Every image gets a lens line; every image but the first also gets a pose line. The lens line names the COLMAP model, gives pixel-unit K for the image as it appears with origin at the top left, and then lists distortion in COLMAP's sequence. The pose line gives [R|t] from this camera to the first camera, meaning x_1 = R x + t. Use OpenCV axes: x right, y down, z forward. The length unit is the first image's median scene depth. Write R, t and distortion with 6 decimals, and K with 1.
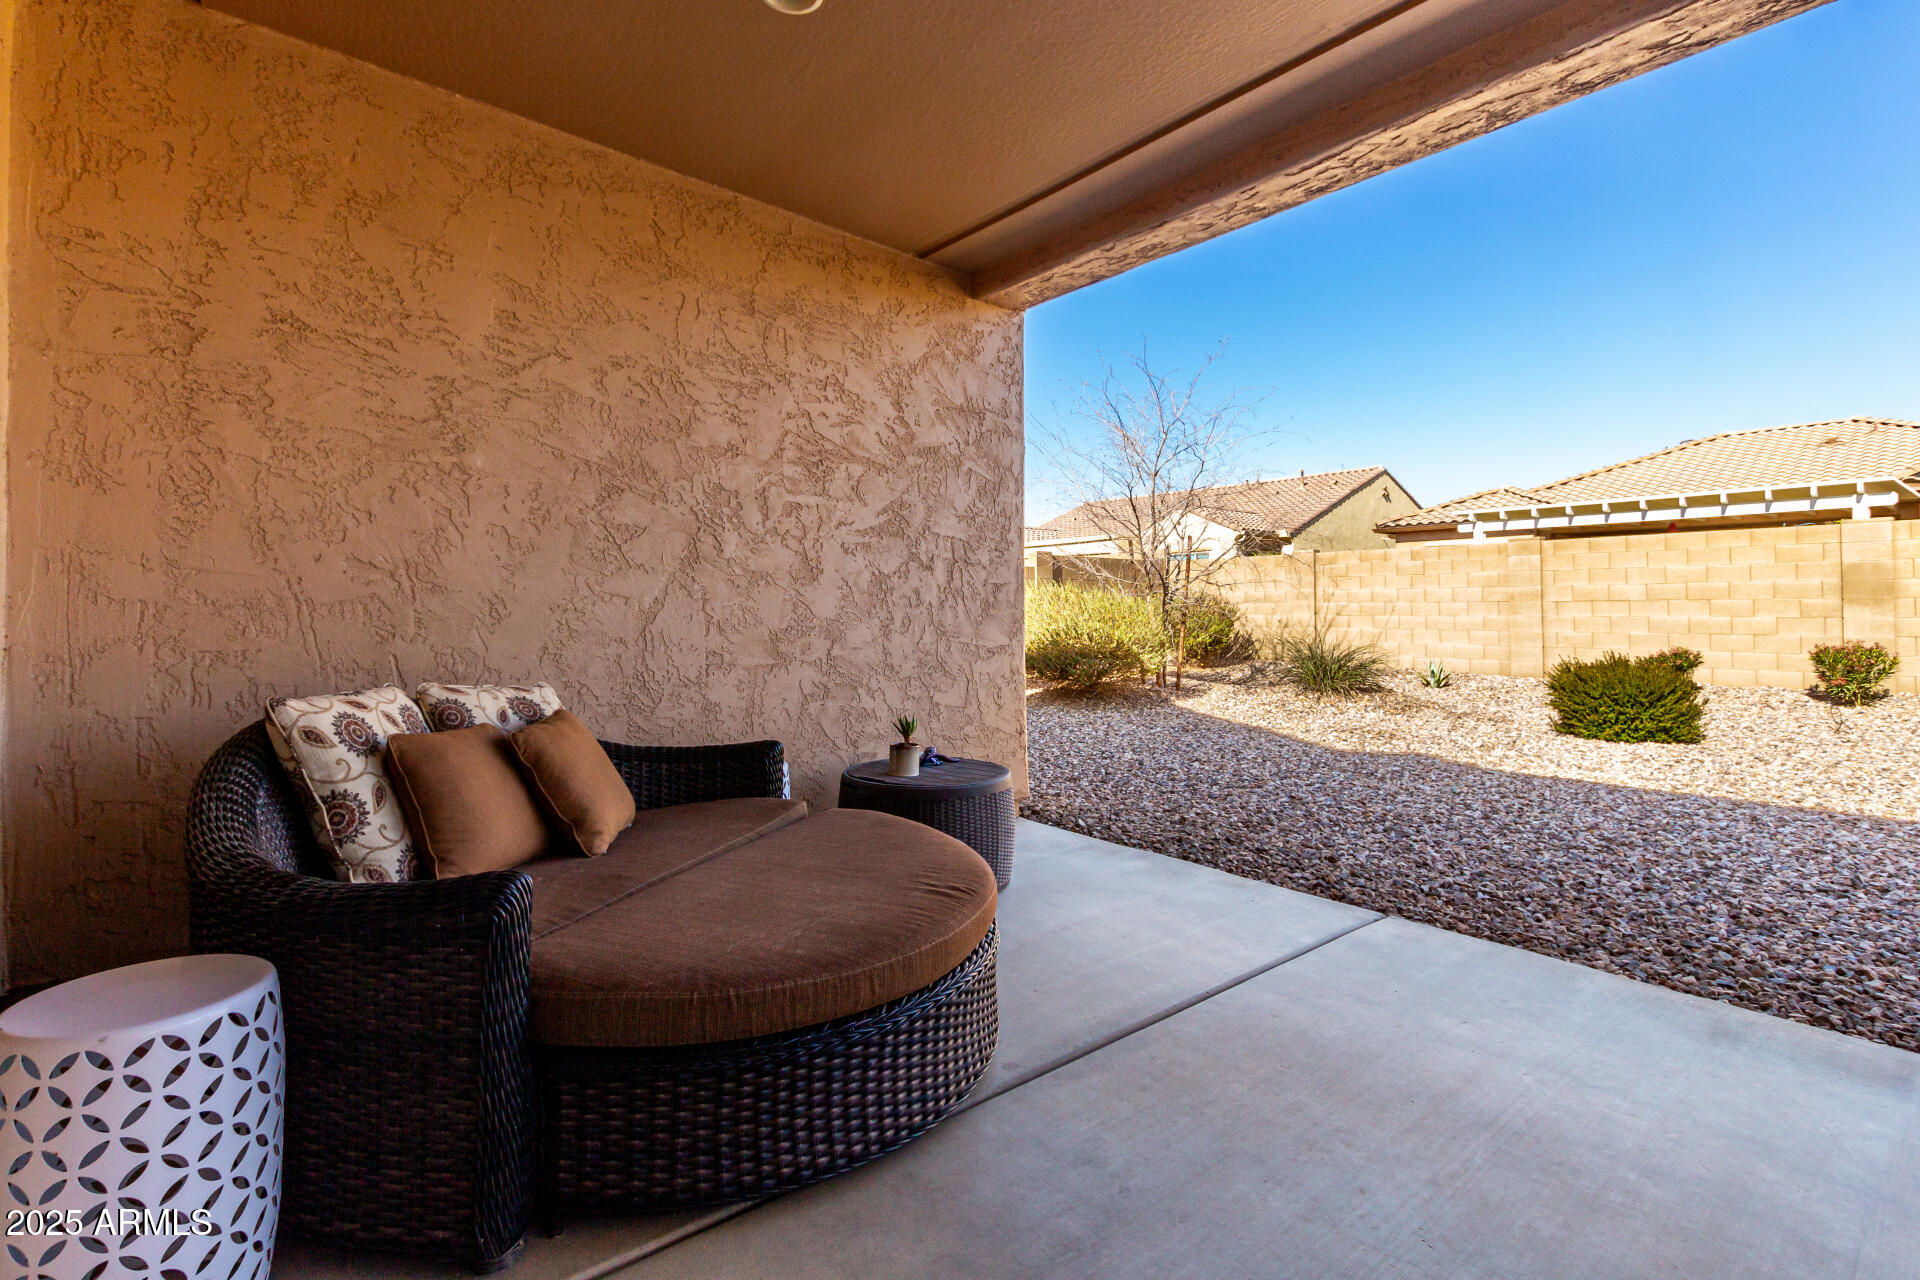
lens RADIAL K [[885.6, 0, 945.6], [0, 885.6, 644.2], [0, 0, 1]] dist [-0.001457, -0.000974]
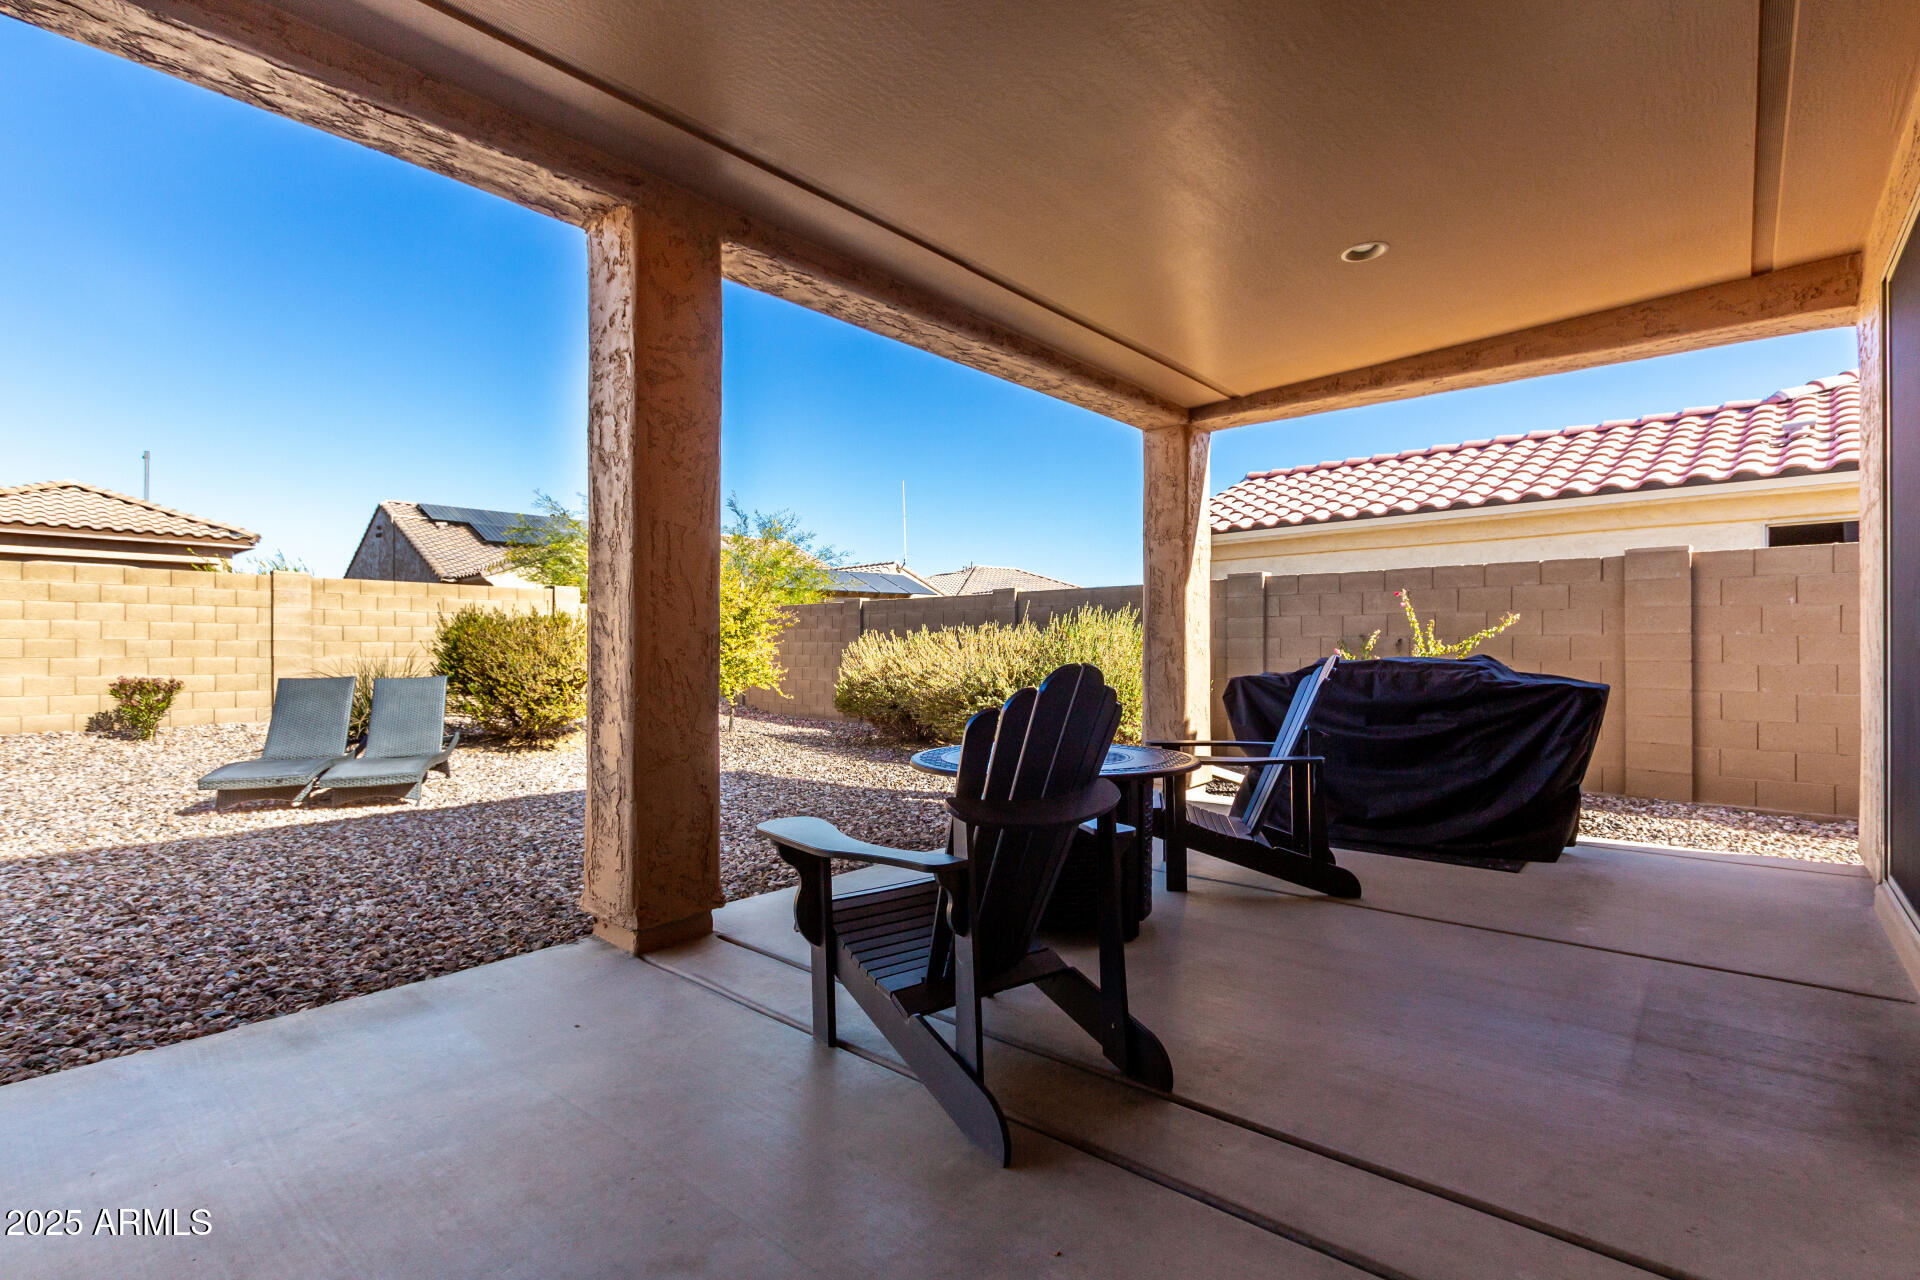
lens RADIAL K [[881.1, 0, 960.0], [0, 881.1, 640.0], [0, 0, 1]] dist [-0.000135, -0.000333]
pose [[-0.177297, 0.015926, 0.984029, -0.289996], [0.043378, 0.999024, -0.008353, 0.005034], [-0.983201, 0.041204, -0.177814, 0.366938]]
